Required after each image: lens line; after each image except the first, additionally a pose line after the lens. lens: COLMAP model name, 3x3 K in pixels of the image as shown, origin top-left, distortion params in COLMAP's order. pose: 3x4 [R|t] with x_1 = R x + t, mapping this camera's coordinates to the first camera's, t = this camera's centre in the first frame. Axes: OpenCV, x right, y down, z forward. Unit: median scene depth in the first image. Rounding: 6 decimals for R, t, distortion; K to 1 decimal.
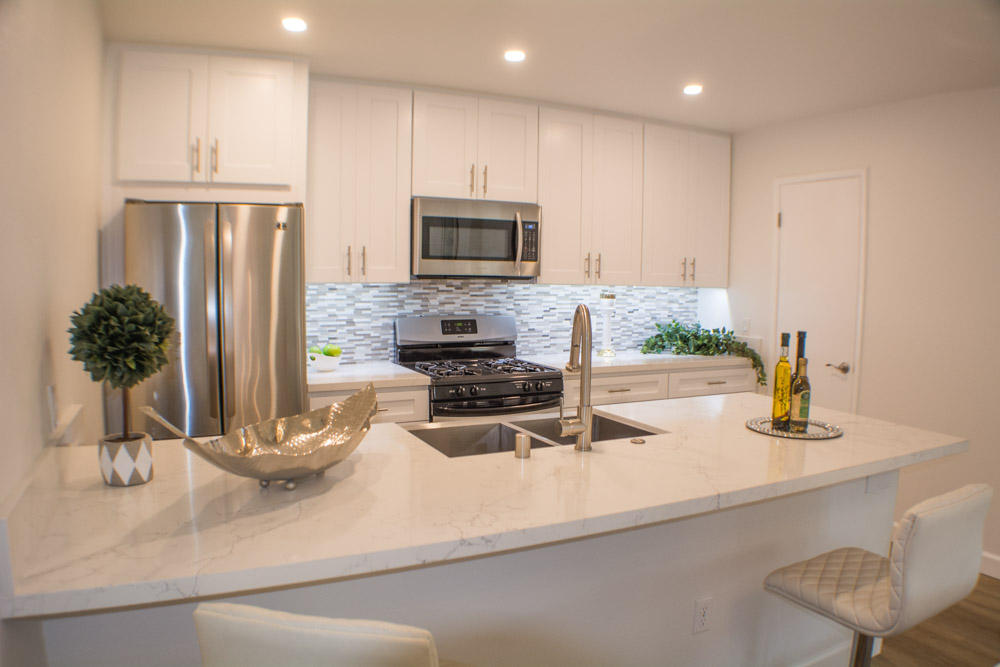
lens RADIAL K [[725.3, 0, 500.0], [0, 725.3, 333.5], [0, 0, 1]] dist [-0.191346, 0.048939]
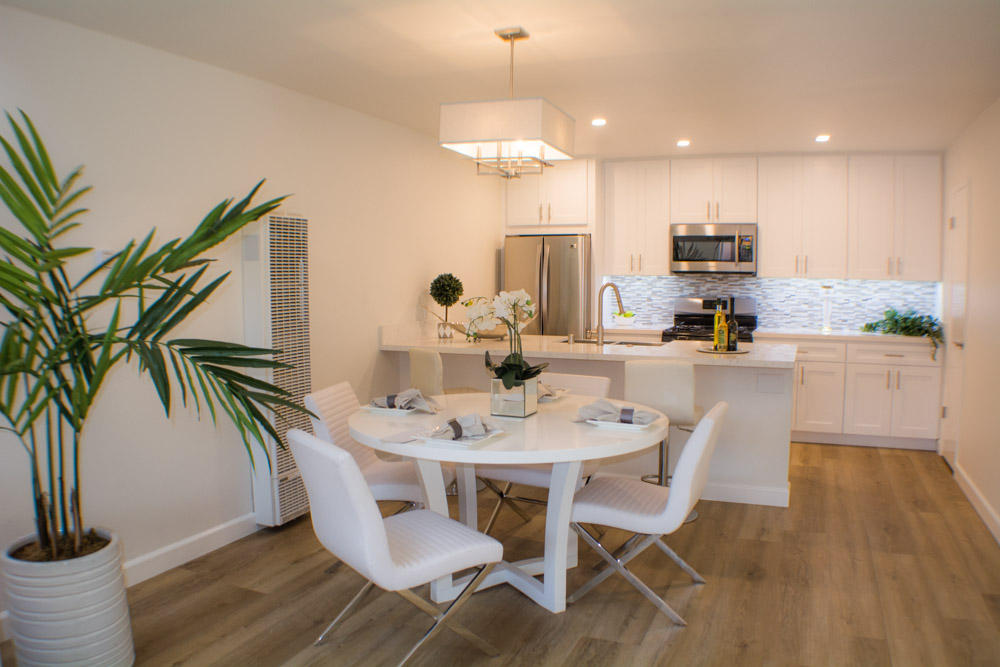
lens RADIAL K [[722.4, 0, 519.1], [0, 722.4, 323.4], [0, 0, 1]] dist [-0.157908, 0.005256]
pose [[0.658205, 0.042188, -0.751656, 0.815843], [-0.060660, 0.998154, 0.002905, 0.051806], [0.750391, 0.043683, 0.659549, -0.320174]]
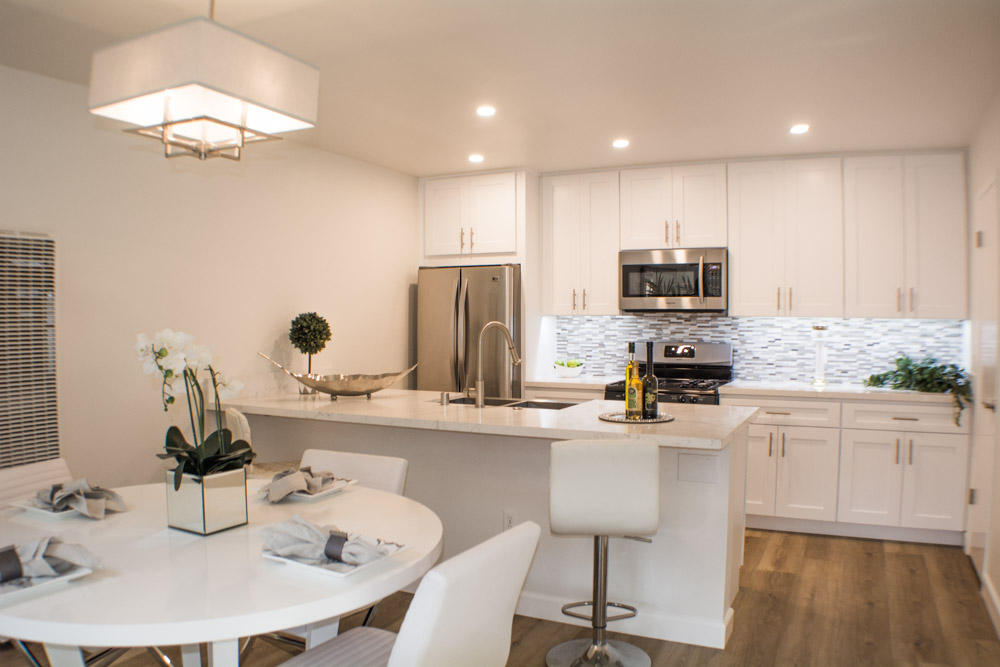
lens RADIAL K [[725.3, 0, 500.0], [0, 725.3, 333.5], [0, 0, 1]] dist [-0.191346, 0.048939]
pose [[0.593352, 0.005230, -0.804926, 0.738537], [-0.064295, 0.997092, -0.040916, 0.029473], [0.802372, 0.076031, 0.591962, 0.033991]]
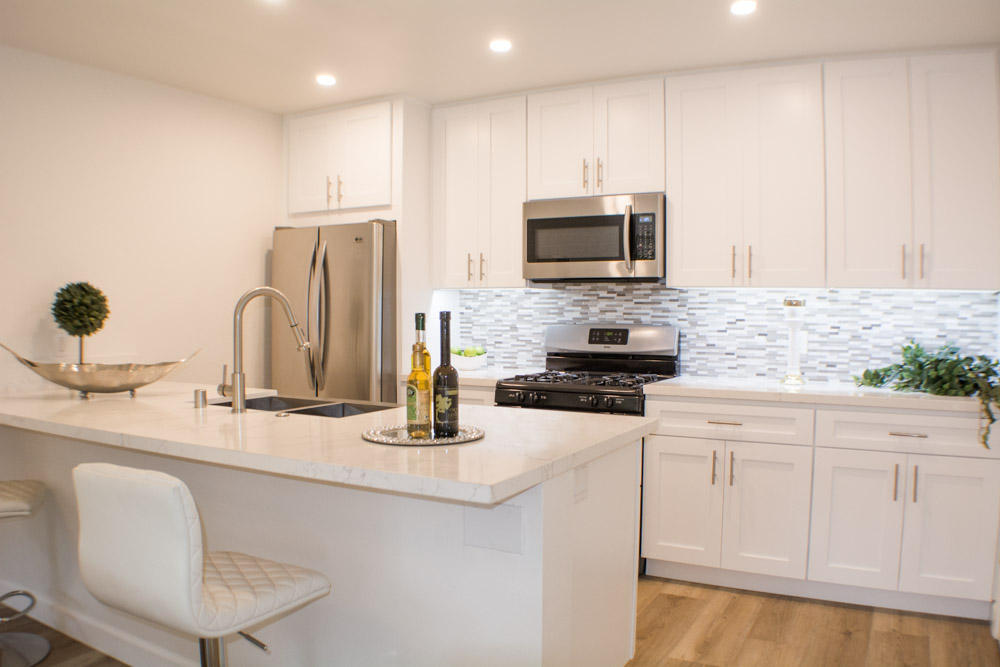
lens RADIAL K [[763.1, 0, 498.2], [0, 763.1, 339.8], [0, 0, 1]] dist [-0.185580, 0.046417]
pose [[0.562952, 0.023096, -0.826167, 0.655360], [-0.067642, 0.997544, -0.018204, 0.022023], [0.823717, 0.066132, 0.563131, 0.344703]]
